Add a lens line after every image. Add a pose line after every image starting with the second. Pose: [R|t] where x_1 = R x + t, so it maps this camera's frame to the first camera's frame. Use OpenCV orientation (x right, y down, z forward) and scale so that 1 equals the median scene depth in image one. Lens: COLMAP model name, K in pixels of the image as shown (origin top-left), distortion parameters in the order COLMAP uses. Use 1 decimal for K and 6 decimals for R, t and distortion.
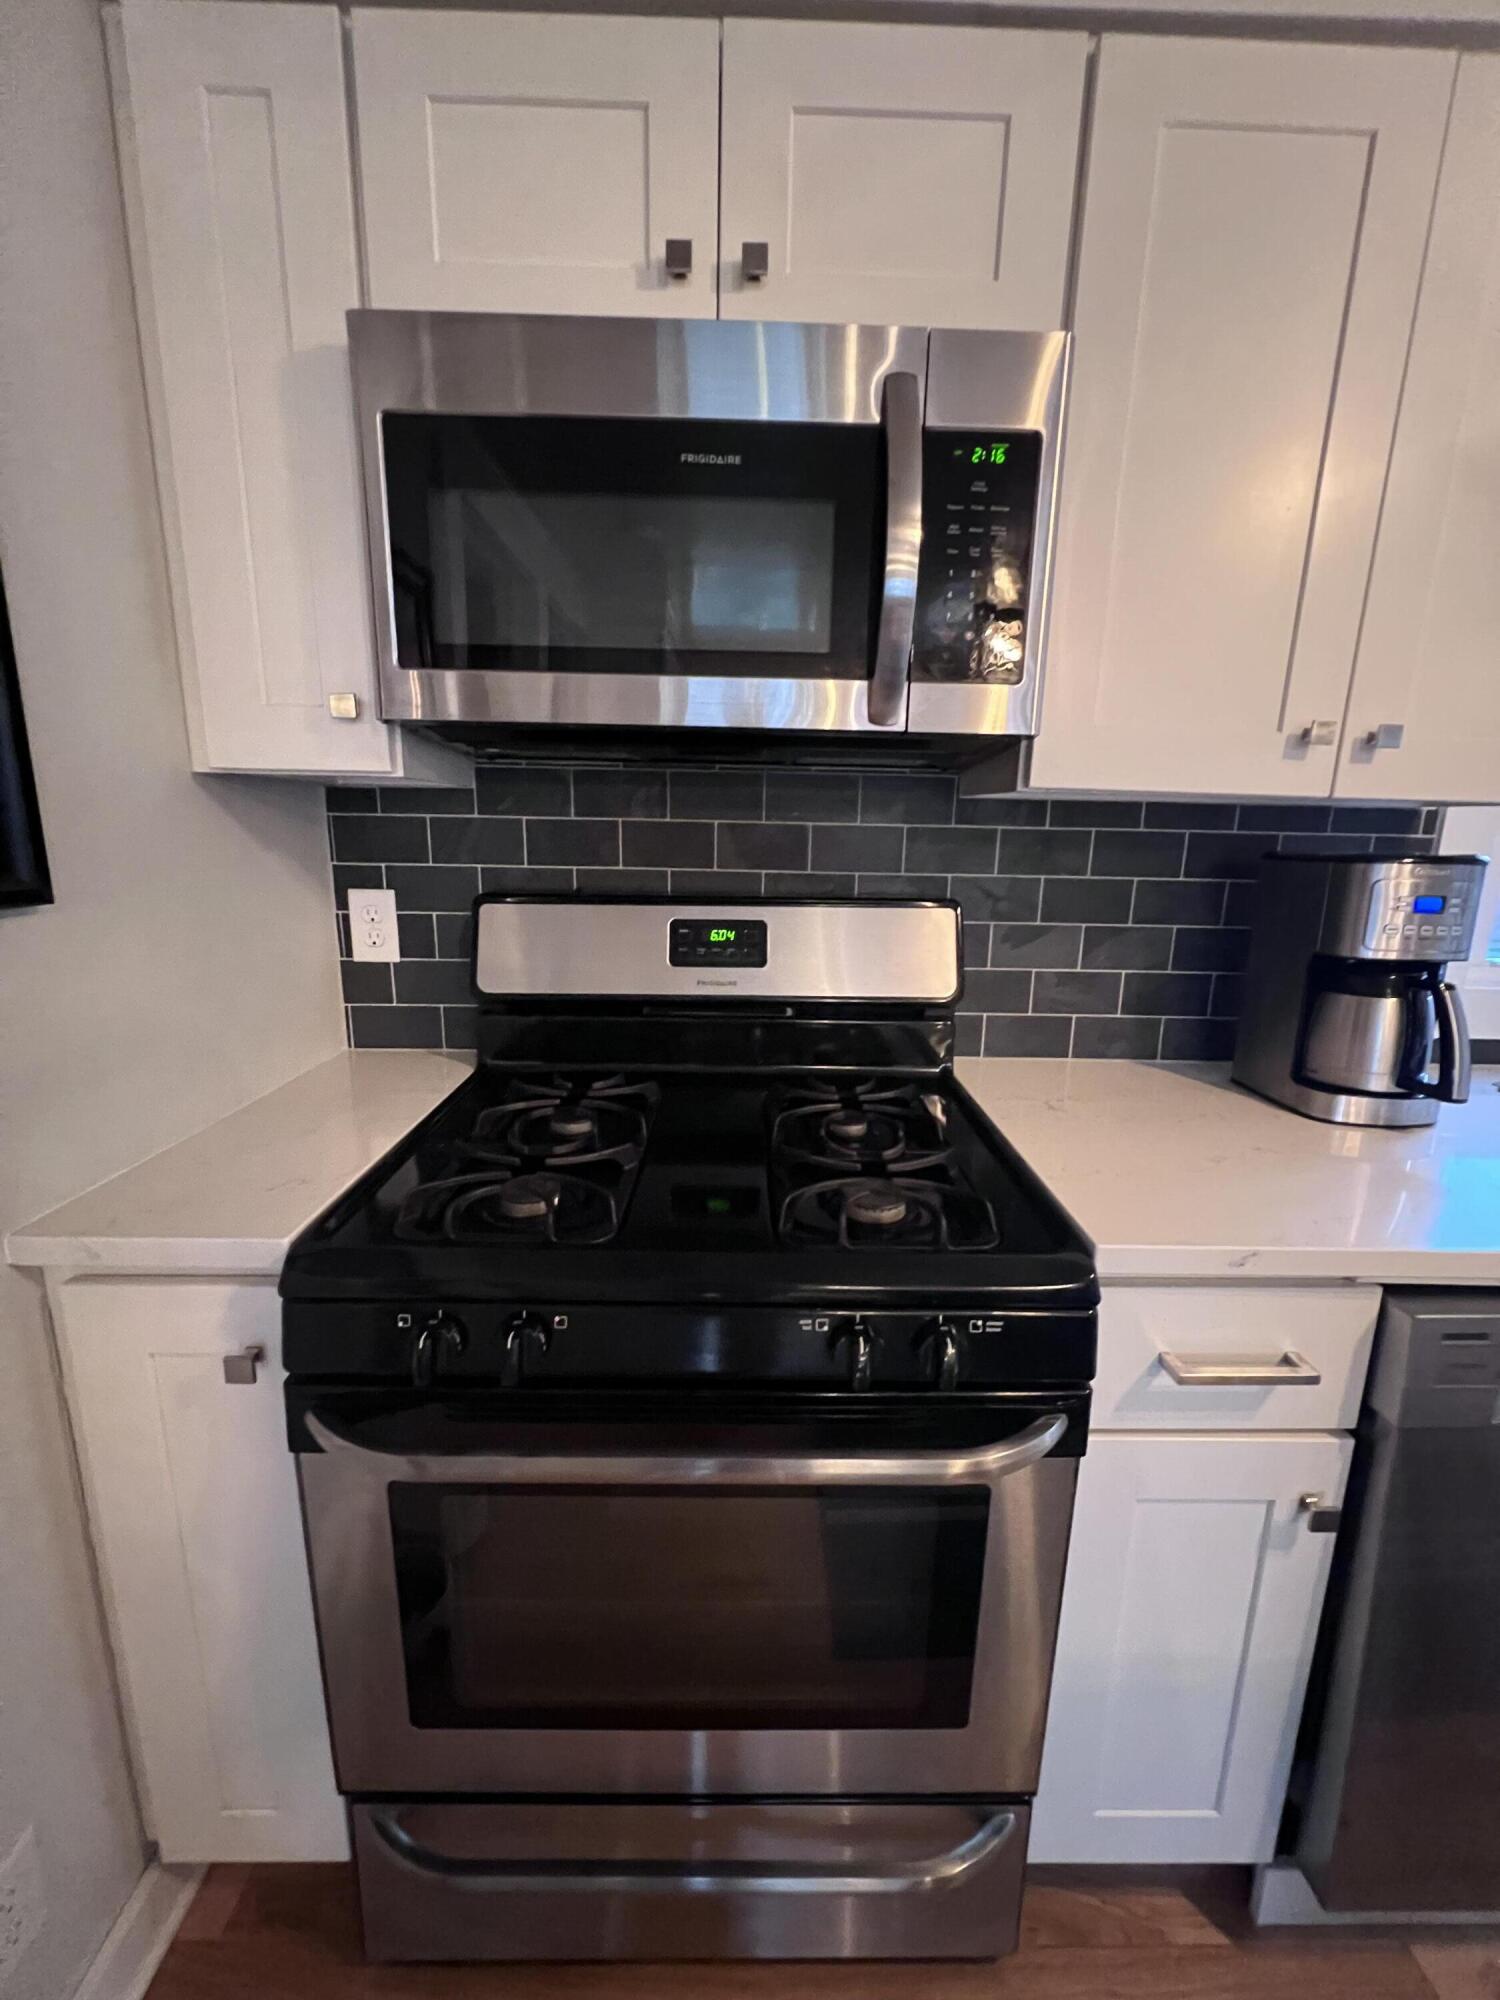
lens RADIAL K [[805.1, 0, 753.1], [0, 805.1, 993.3], [0, 0, 1]] dist [-0.004100, 0.000605]
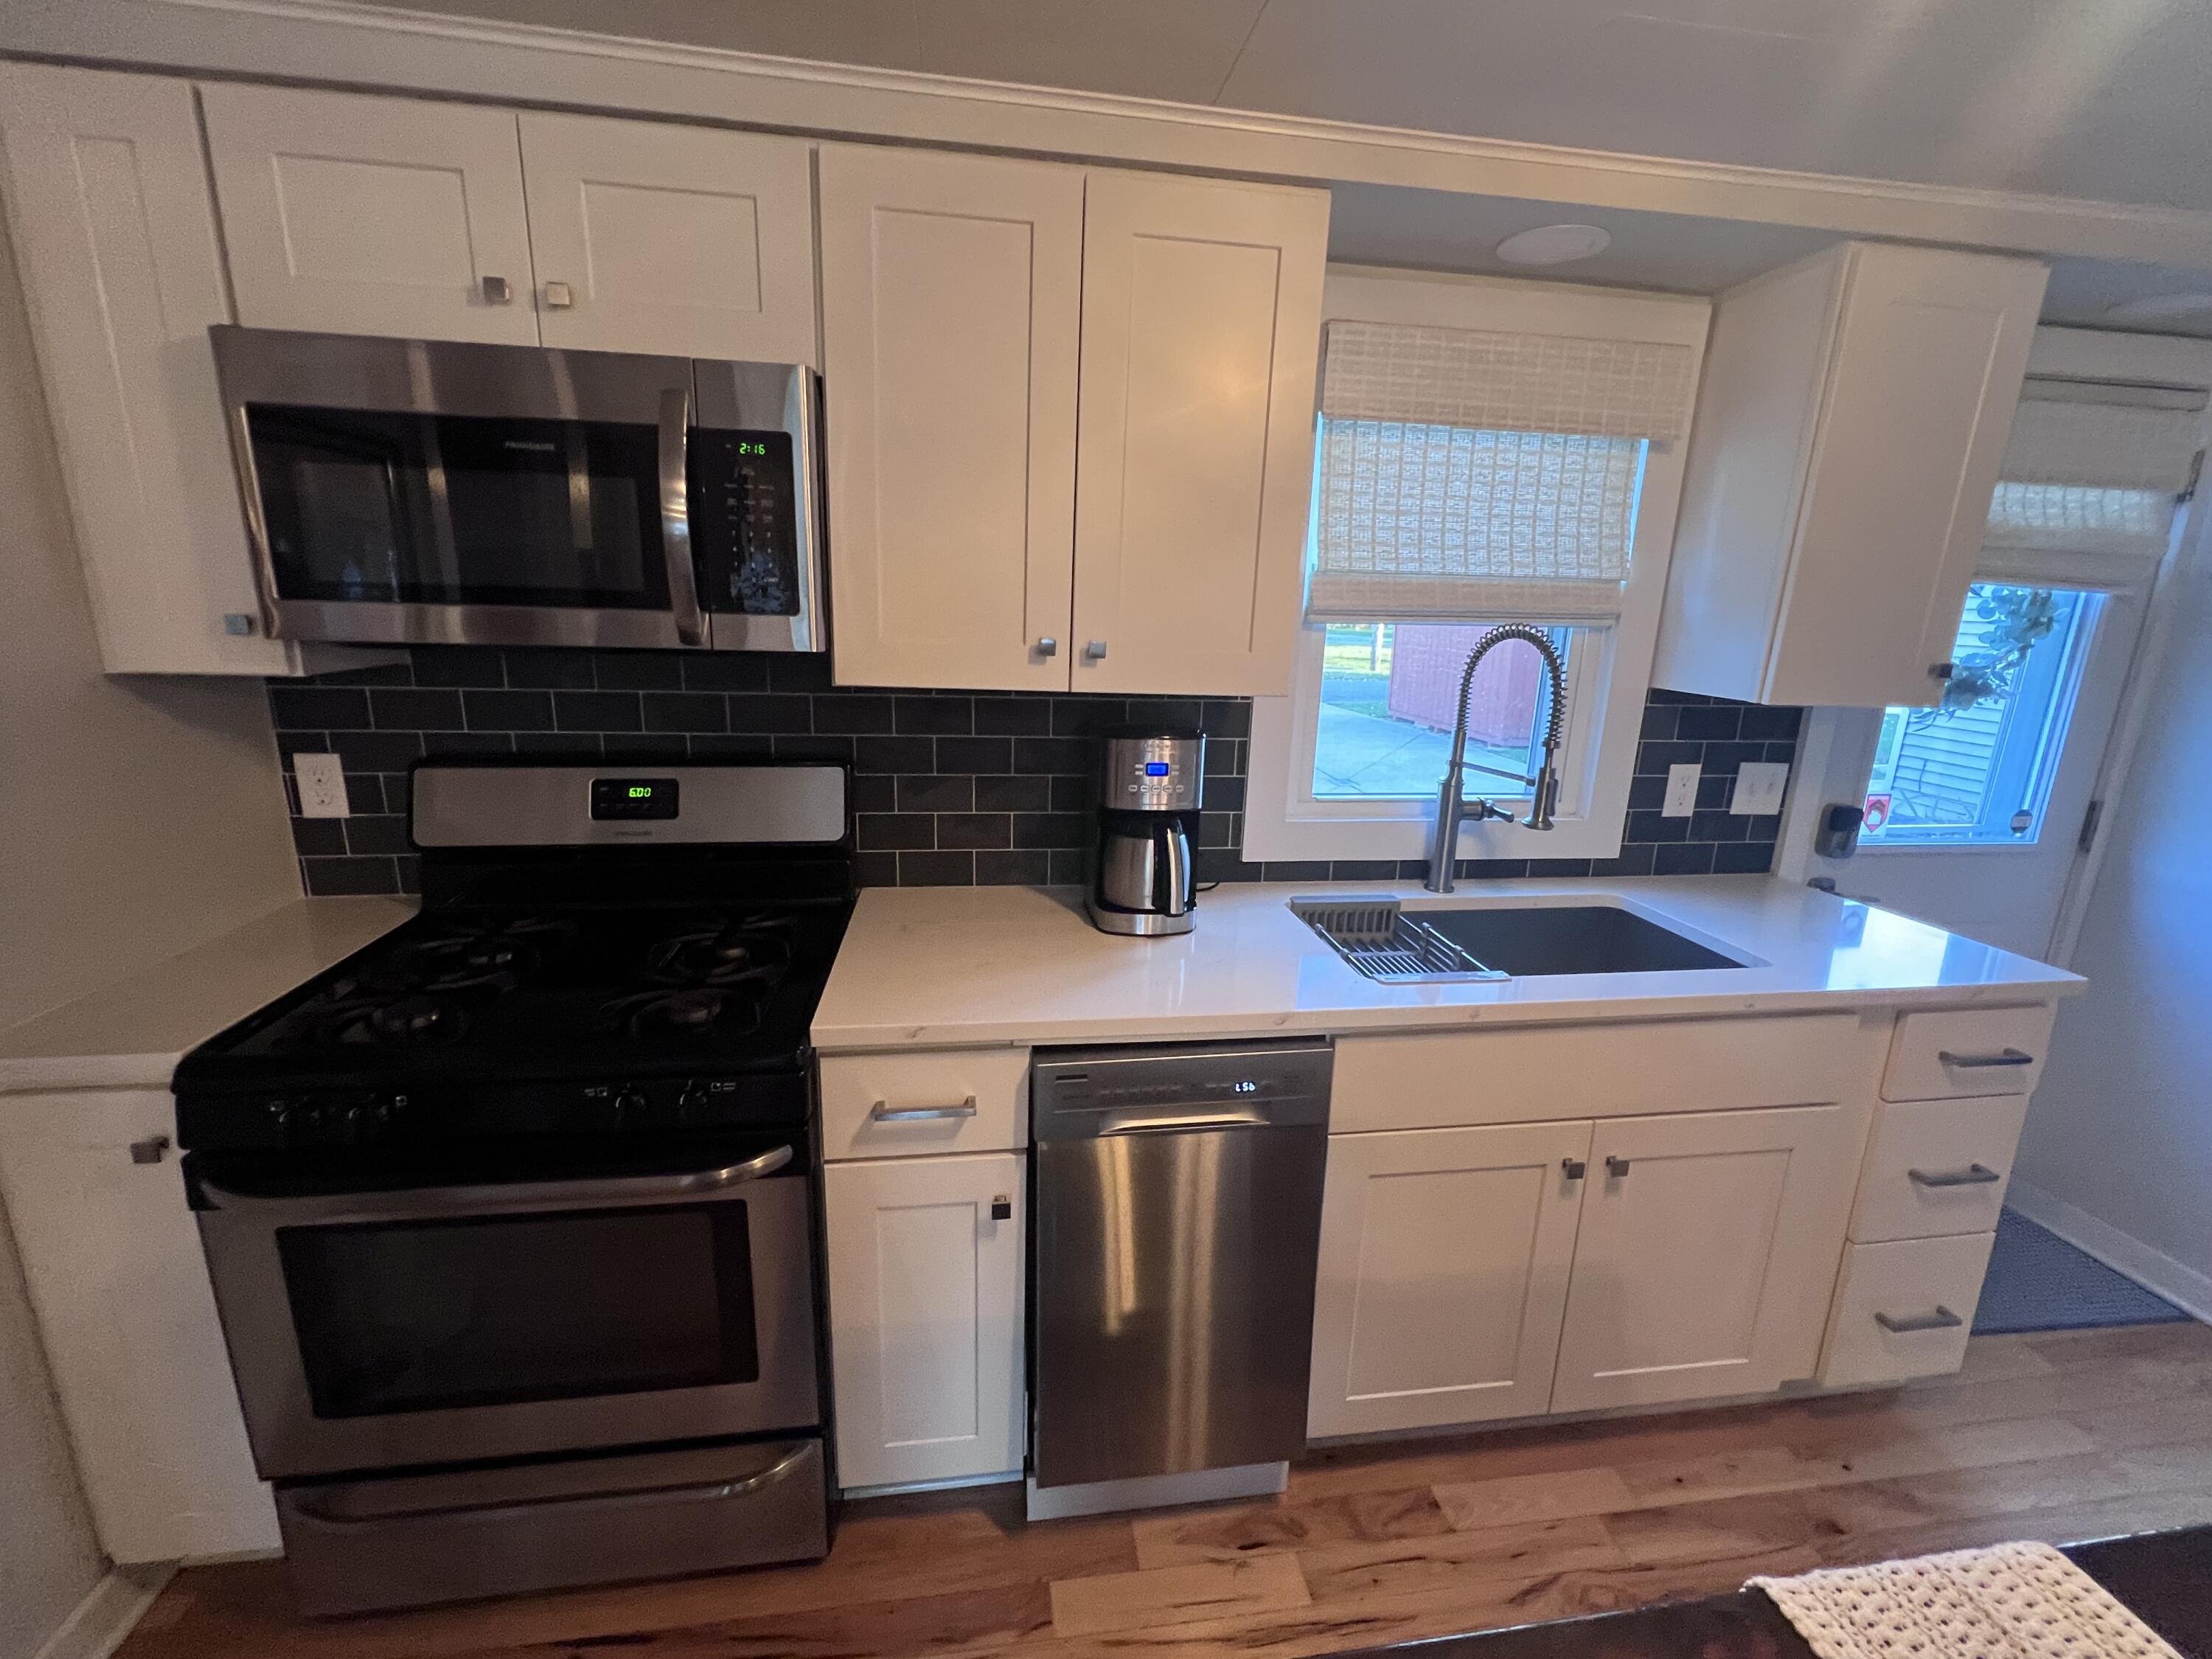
lens RADIAL K [[923.1, 0, 1099.7], [0, 923.1, 821.6], [0, 0, 1]] dist [-0.003211, -0.000128]
pose [[0.991085, -0.019963, 0.131727, 0.534595], [0.015930, 0.999374, 0.031596, -0.072807], [-0.132276, -0.029216, 0.990782, -0.506106]]
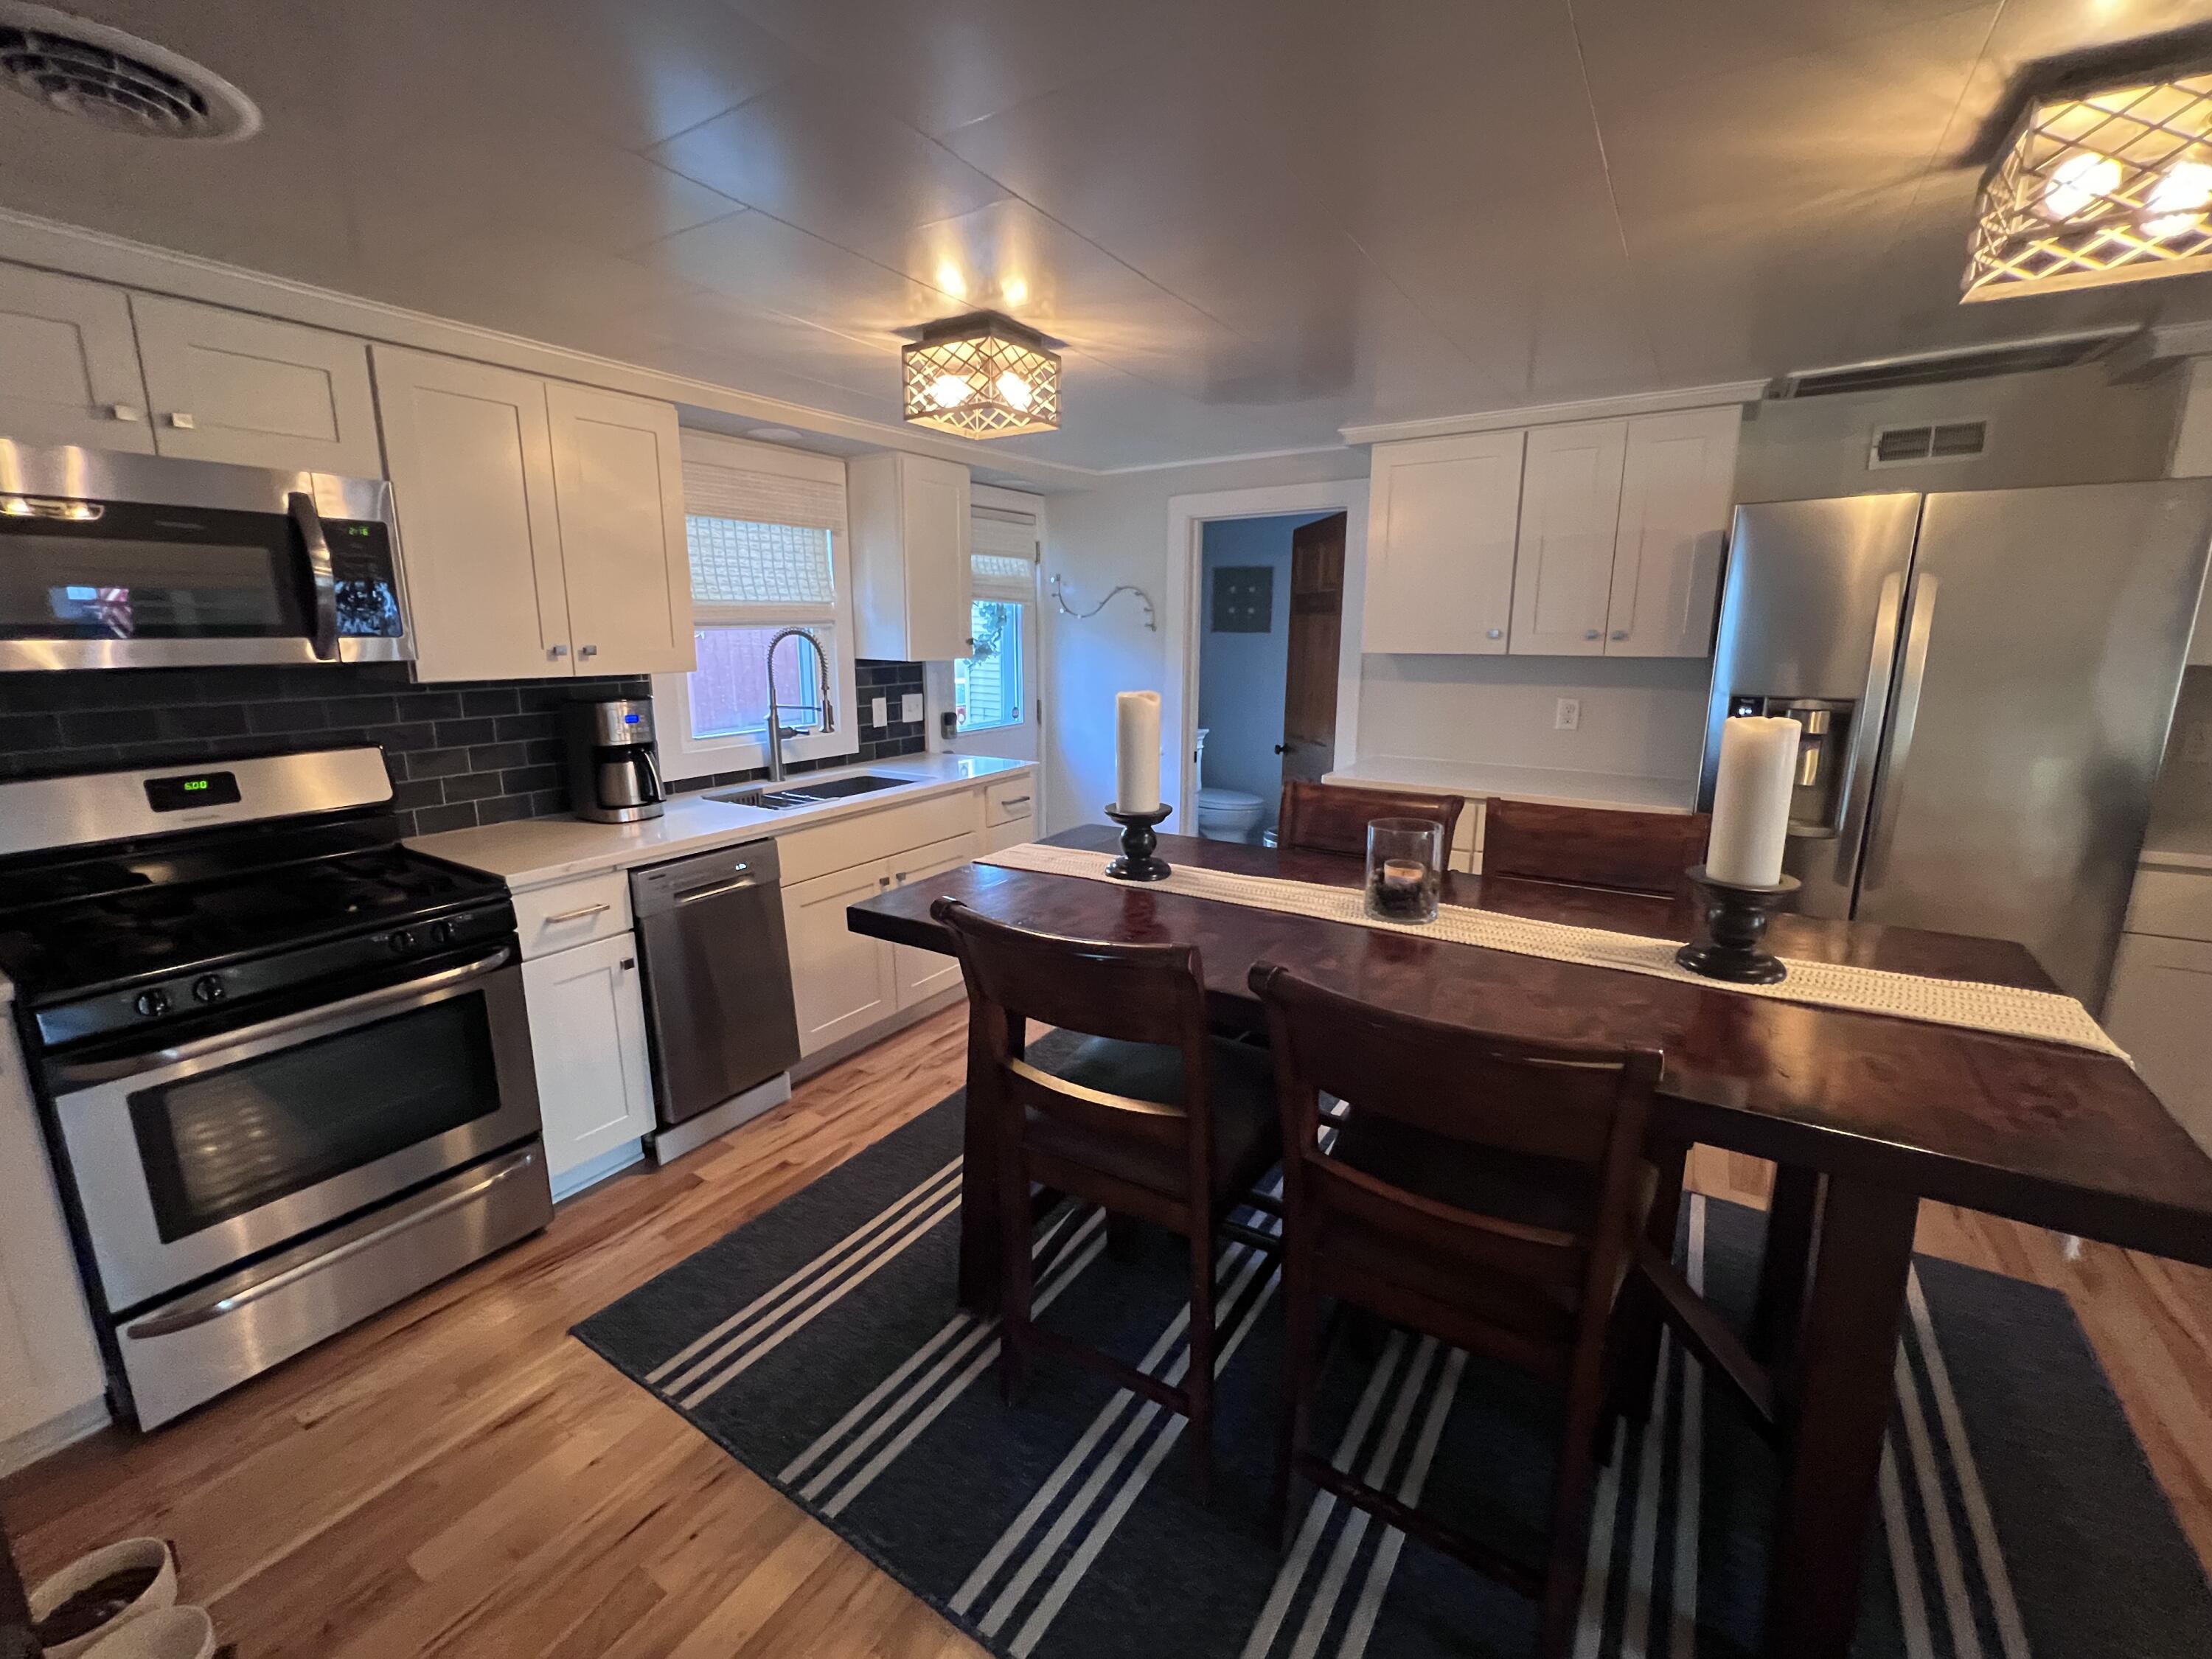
lens RADIAL K [[923.1, 0, 1103.3], [0, 923.1, 819.4], [0, 0, 1]] dist [-0.003211, -0.000128]
pose [[0.544329, -0.192650, 0.816451, -0.615265], [0.179817, 0.977445, 0.110754, 0.118046], [-0.819373, 0.086525, 0.566693, -1.537677]]
